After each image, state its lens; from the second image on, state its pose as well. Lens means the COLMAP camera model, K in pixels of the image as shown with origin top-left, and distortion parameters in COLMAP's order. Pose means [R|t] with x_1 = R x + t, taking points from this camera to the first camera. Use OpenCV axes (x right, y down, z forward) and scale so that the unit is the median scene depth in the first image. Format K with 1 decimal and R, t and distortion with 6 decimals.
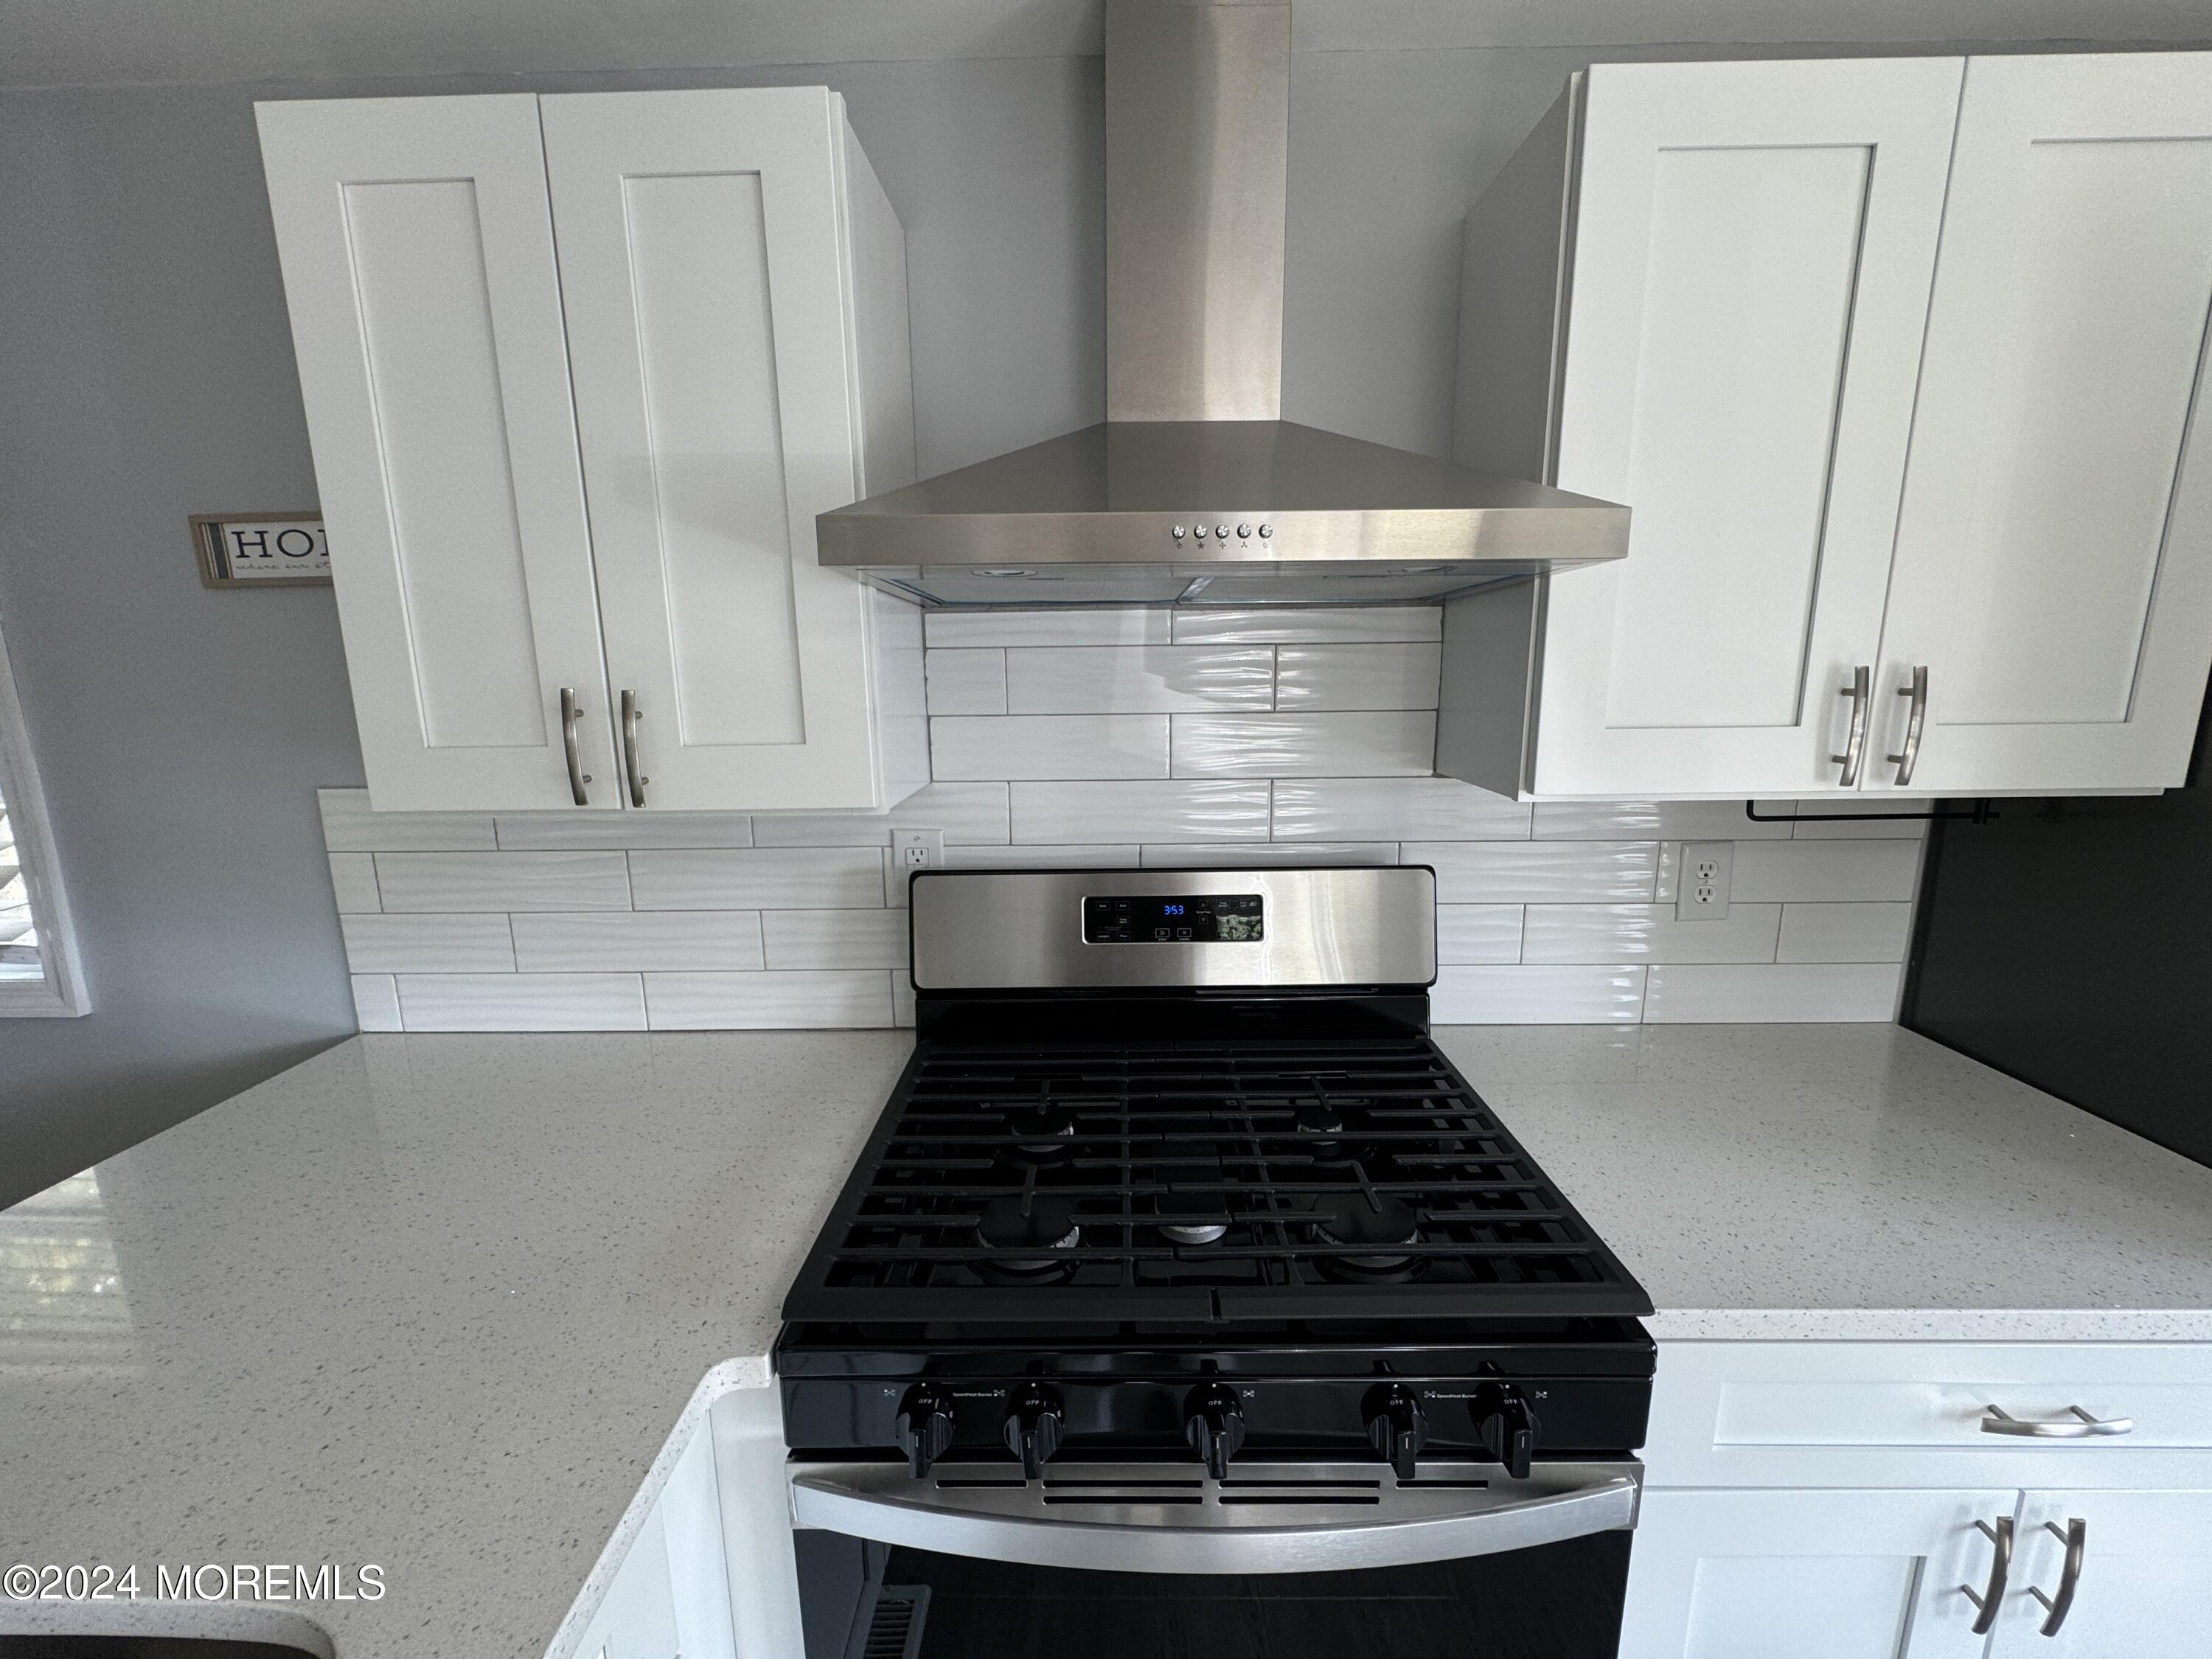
lens RADIAL K [[881.4, 0, 1103.7], [0, 881.4, 829.2], [0, 0, 1]] dist [-0.000283, -0.000039]
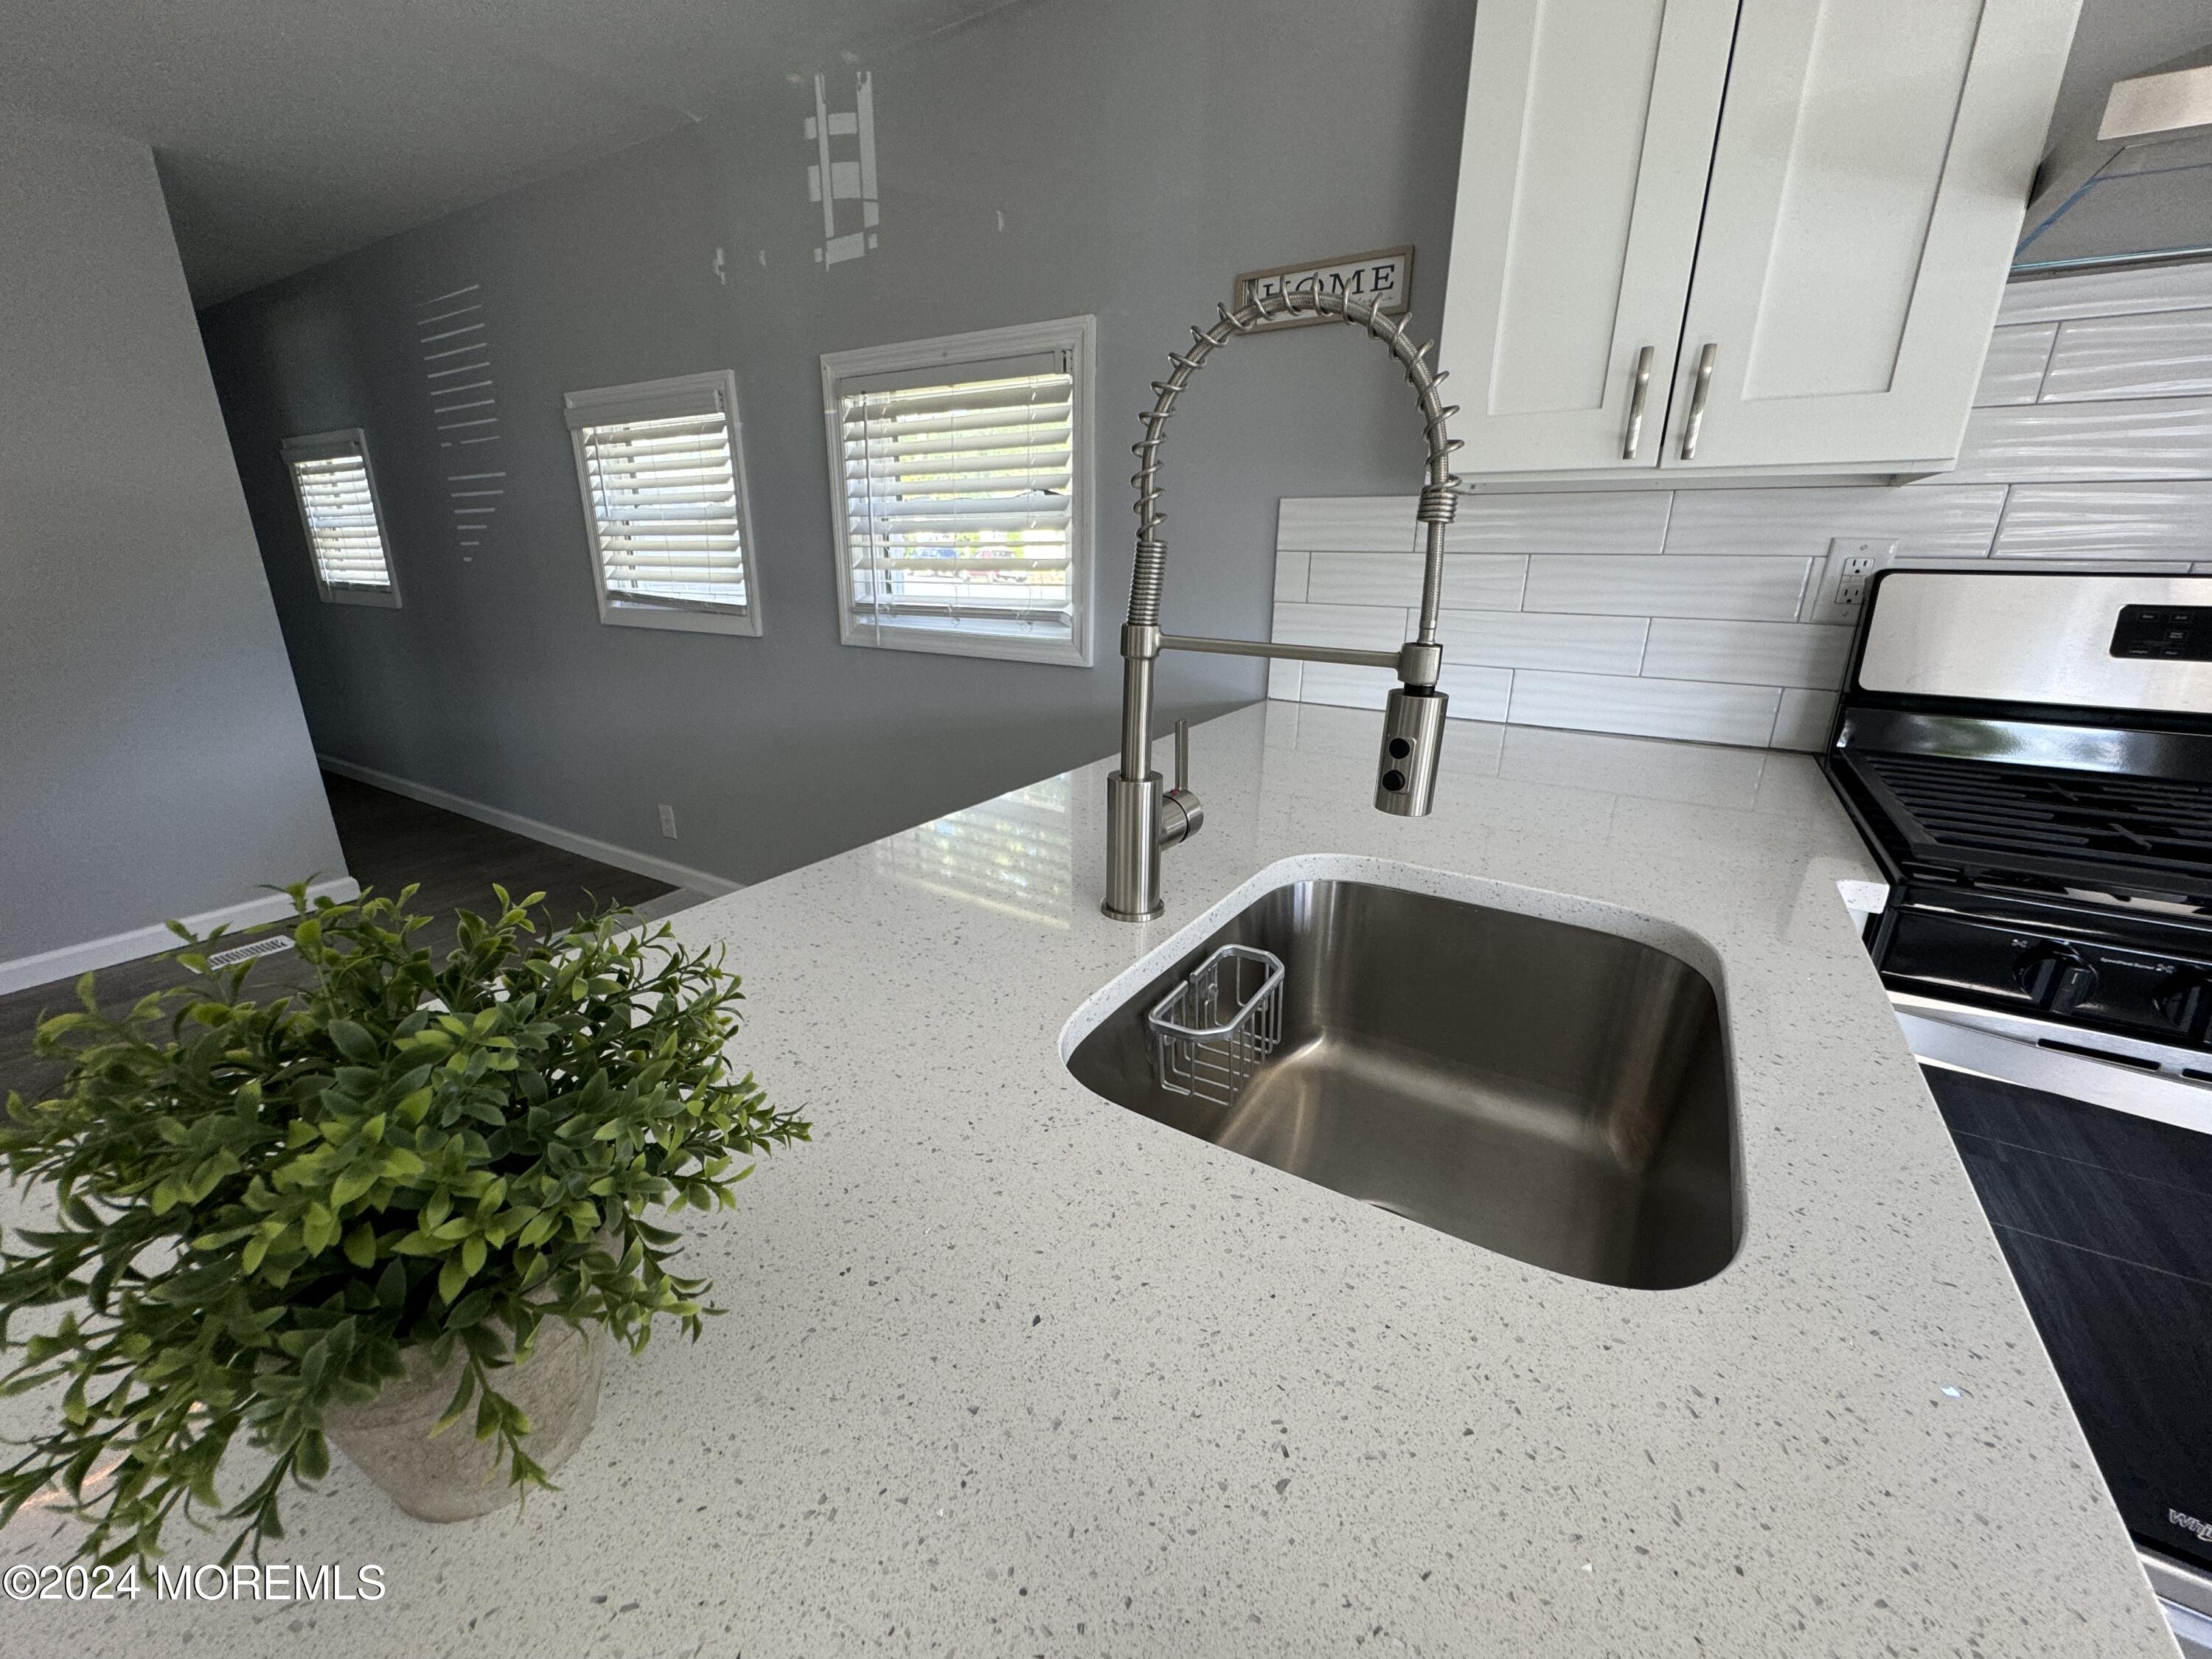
lens RADIAL K [[881.4, 0, 1107.7], [0, 881.4, 832.6], [0, 0, 1]] dist [-0.000283, -0.000039]
pose [[0.856370, 0.178322, -0.484594, -0.398177], [-0.114552, 0.980700, 0.158445, 0.259707], [0.503496, -0.080177, 0.860269, -0.279223]]
